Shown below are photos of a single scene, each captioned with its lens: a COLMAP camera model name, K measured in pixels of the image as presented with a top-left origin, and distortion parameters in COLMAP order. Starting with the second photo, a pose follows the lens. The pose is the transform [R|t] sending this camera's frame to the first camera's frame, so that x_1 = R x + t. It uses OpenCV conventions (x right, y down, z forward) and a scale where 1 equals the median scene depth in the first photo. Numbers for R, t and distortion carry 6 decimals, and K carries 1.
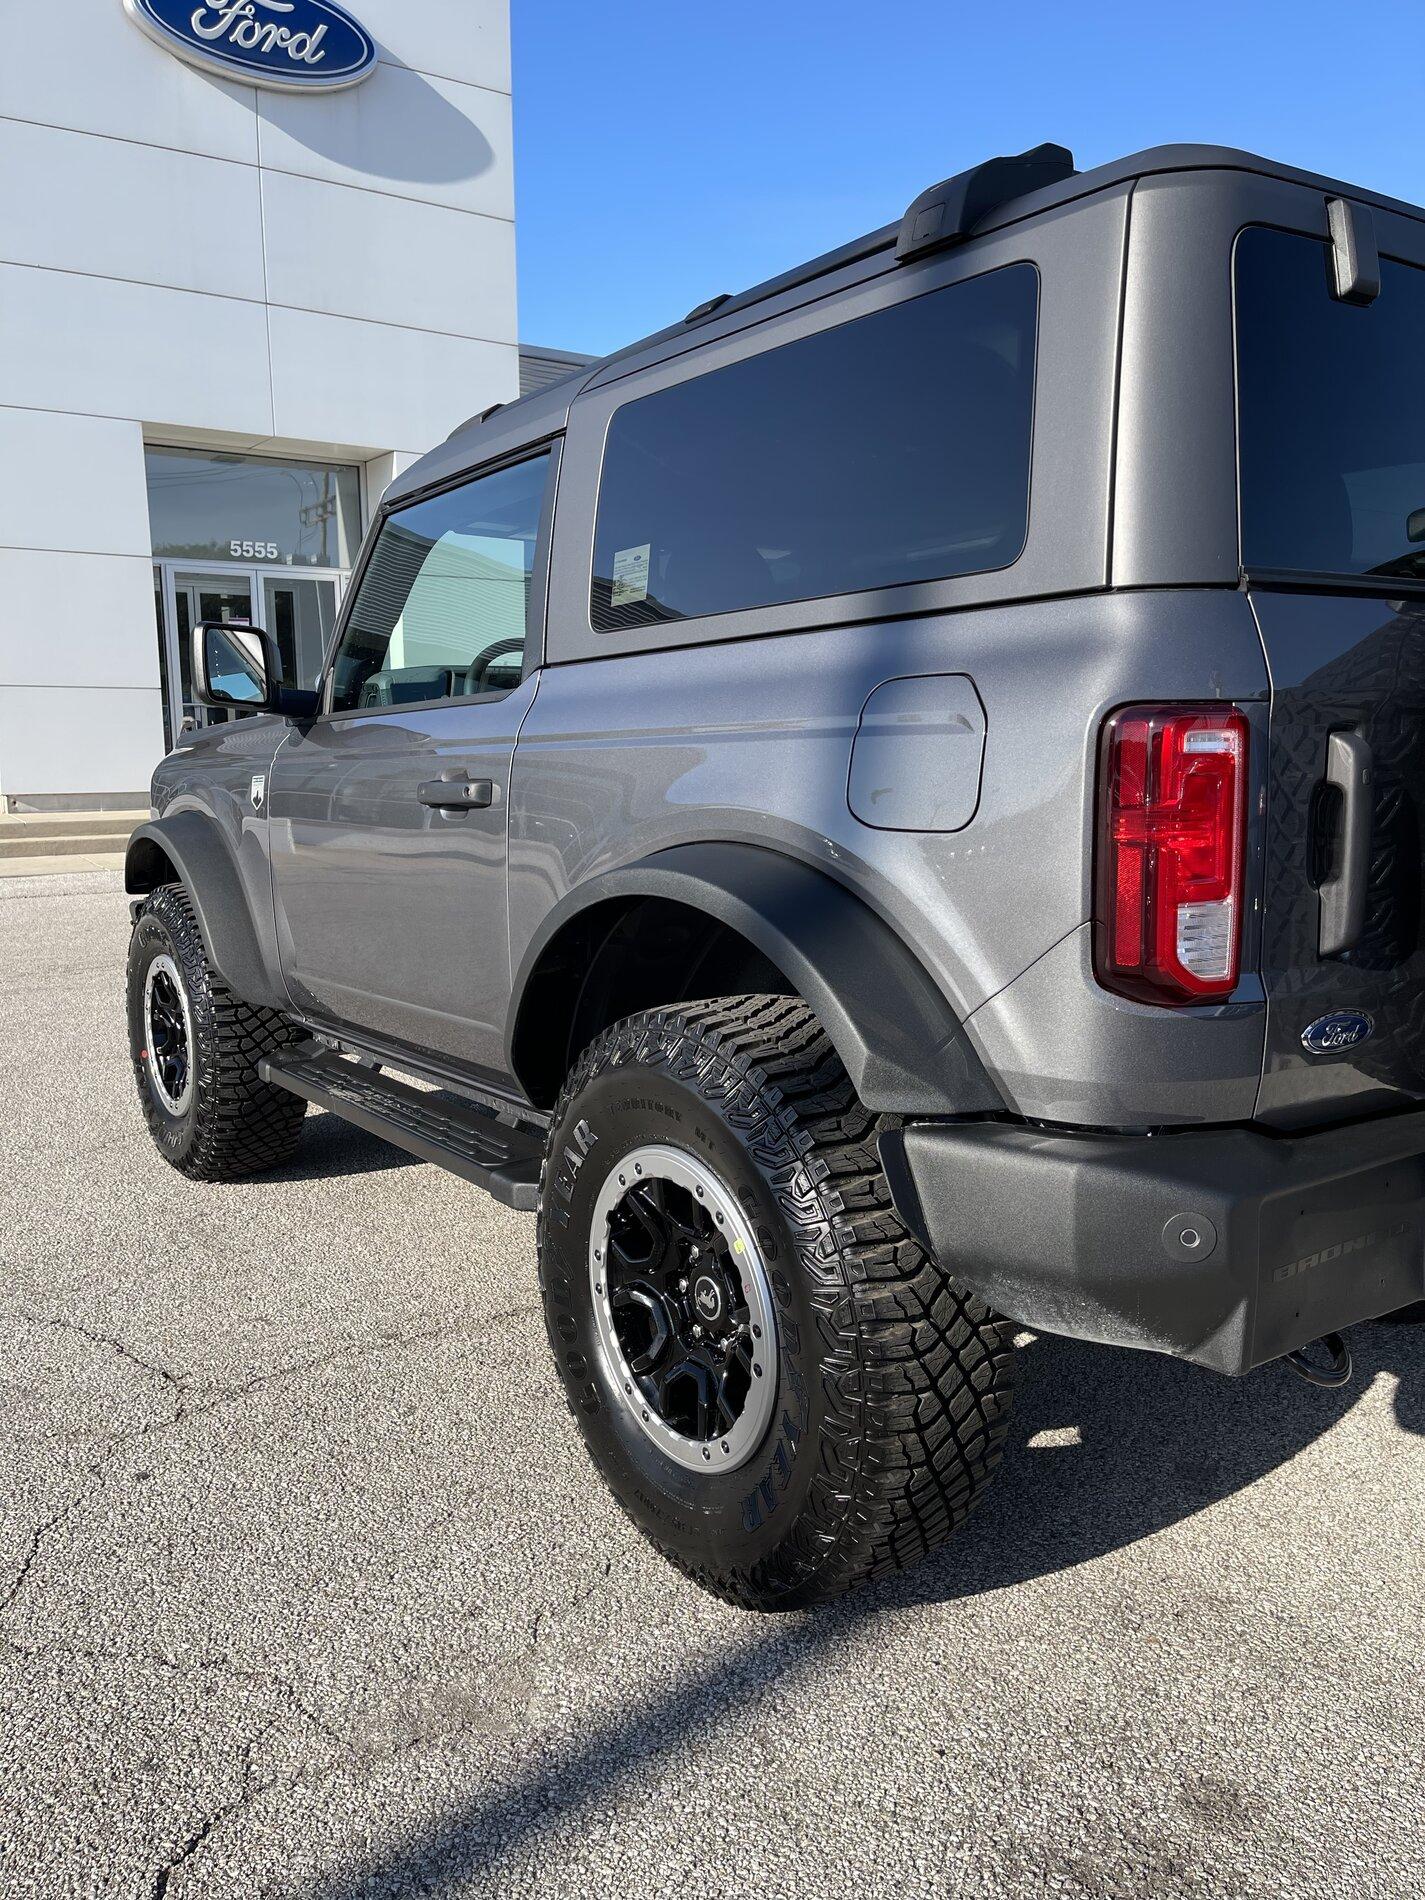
lens RADIAL K [[1452.8, 0, 702.6], [0, 1452.8, 954.4], [0, 0, 1]] dist [0.053992, -0.076608]
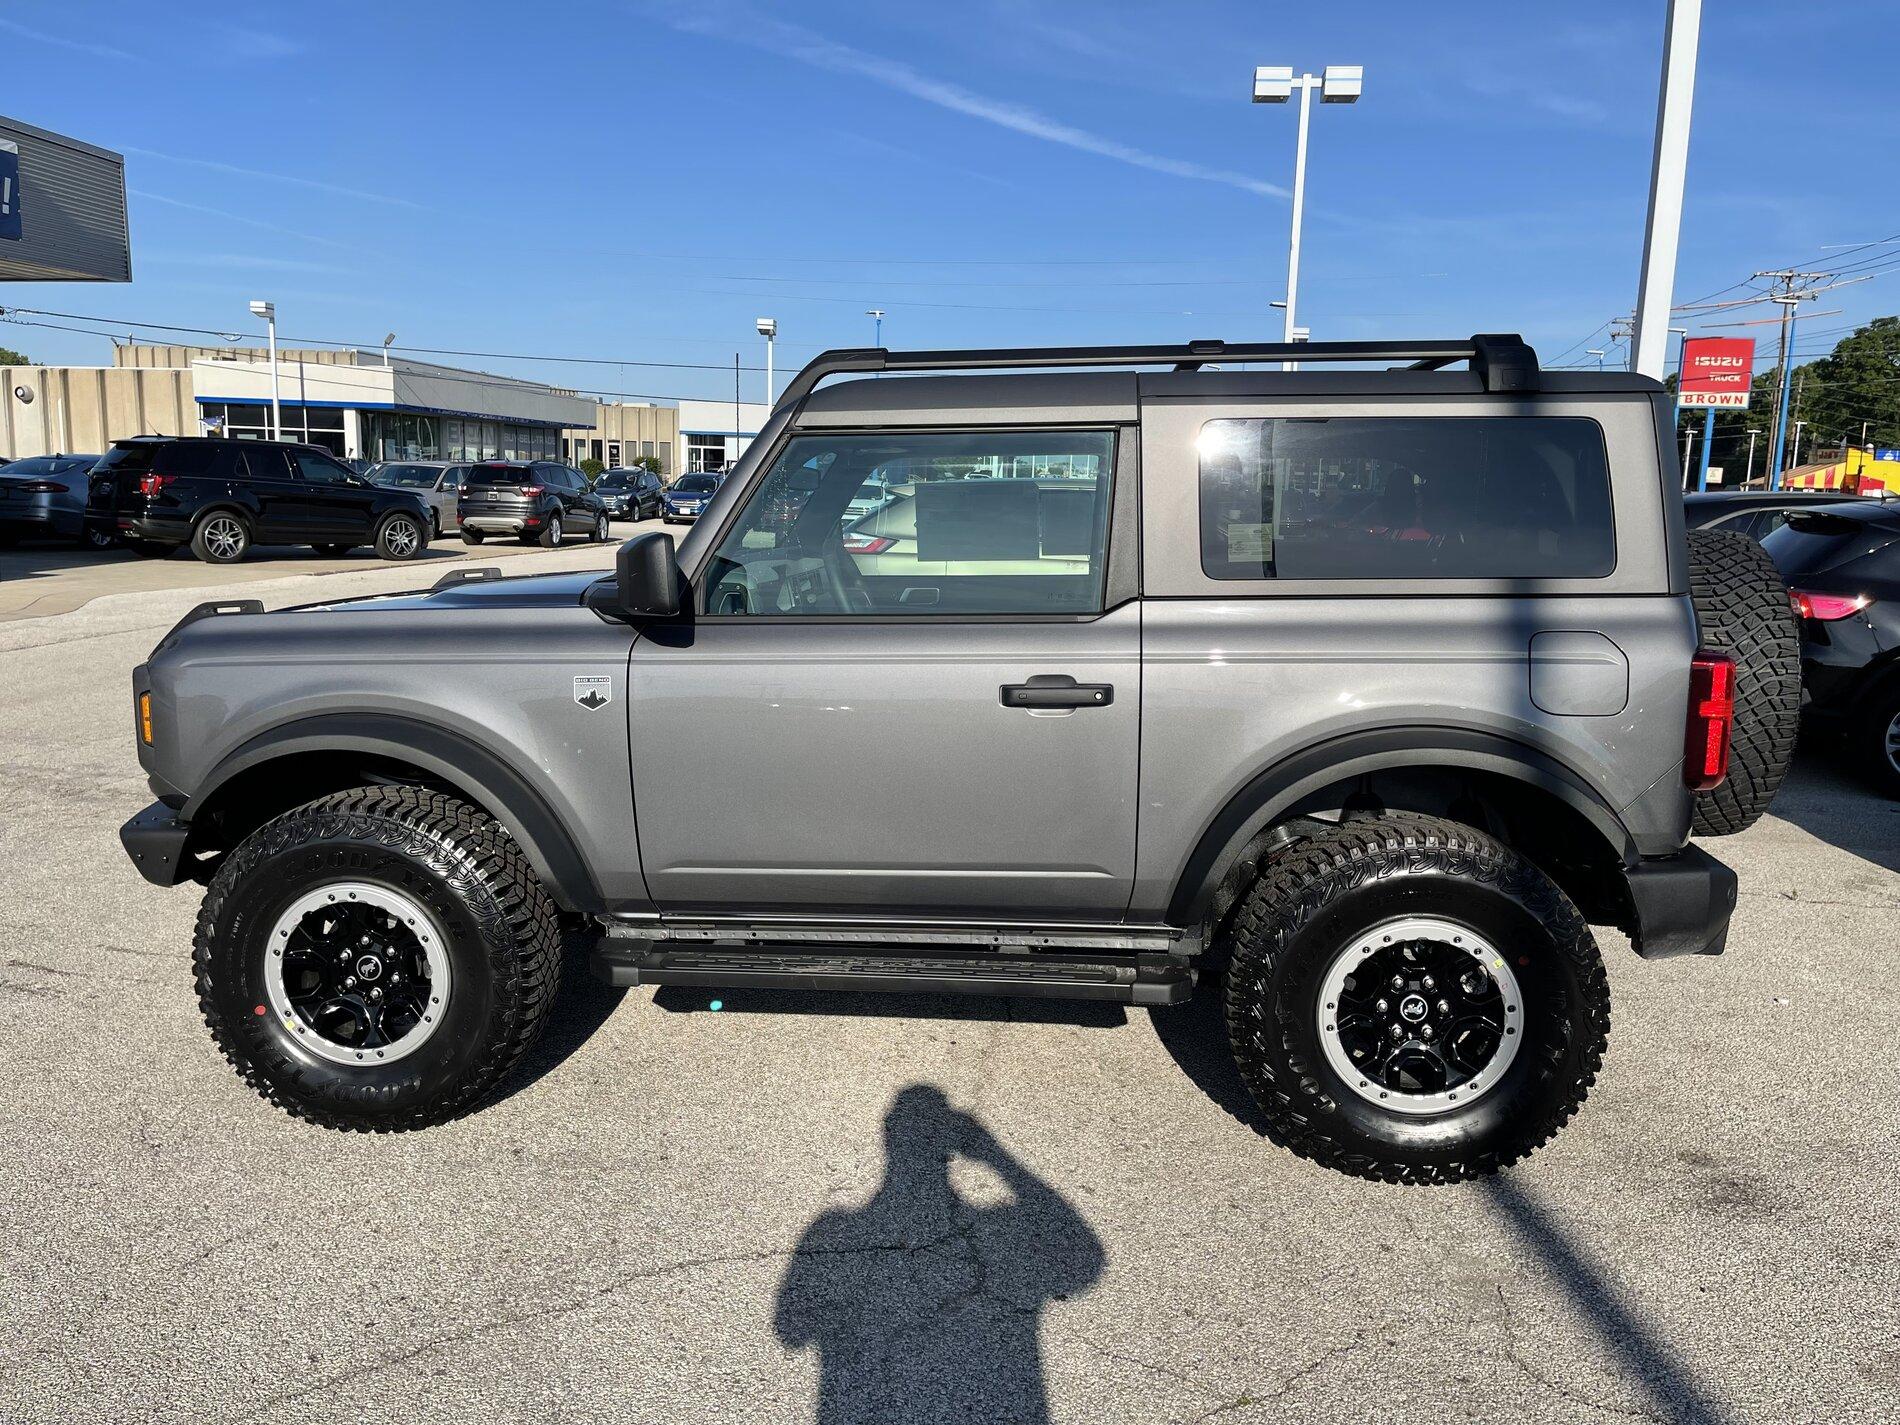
lens RADIAL K [[1452.8, 0, 950.0], [0, 1452.8, 712.5], [0, 0, 1]] dist [0.053992, -0.076608]
pose [[0.648150, -0.100751, 0.754818, -1.472795], [0.090332, 0.994383, 0.055161, -0.217698], [-0.756136, 0.032432, 0.653611, 0.316080]]
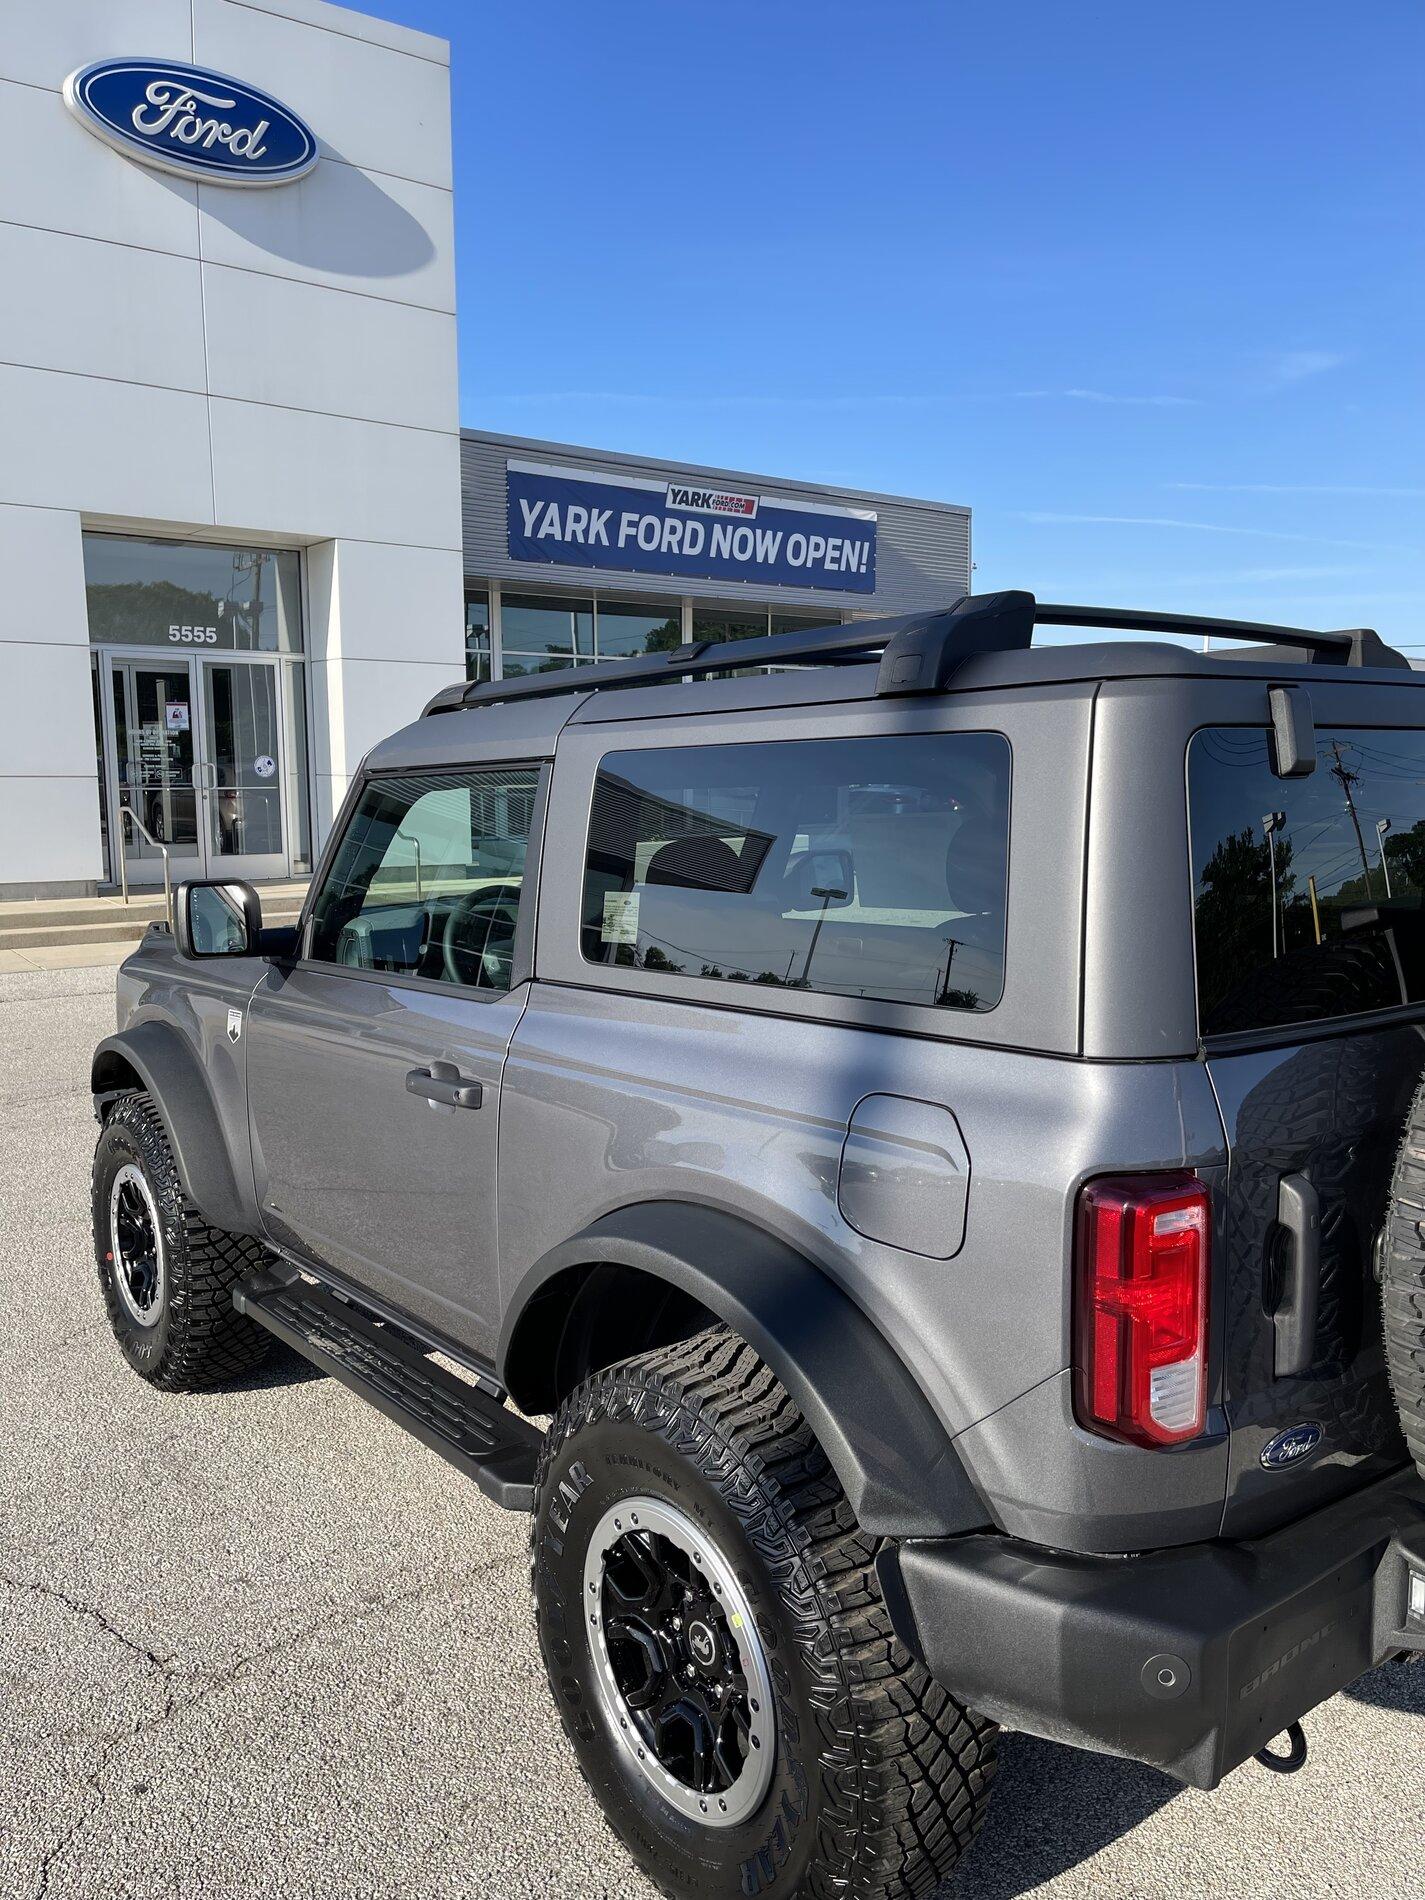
lens RADIAL K [[1438.6, 0, 712.5], [0, 1438.6, 950.0], [0, 0, 1]] dist [0.093455, -0.134094]
pose [[0.998555, -0.003650, 0.053612, -0.042084], [0.005021, 0.999663, -0.025458, -0.228640], [-0.053501, 0.025691, 0.998237, -0.055121]]
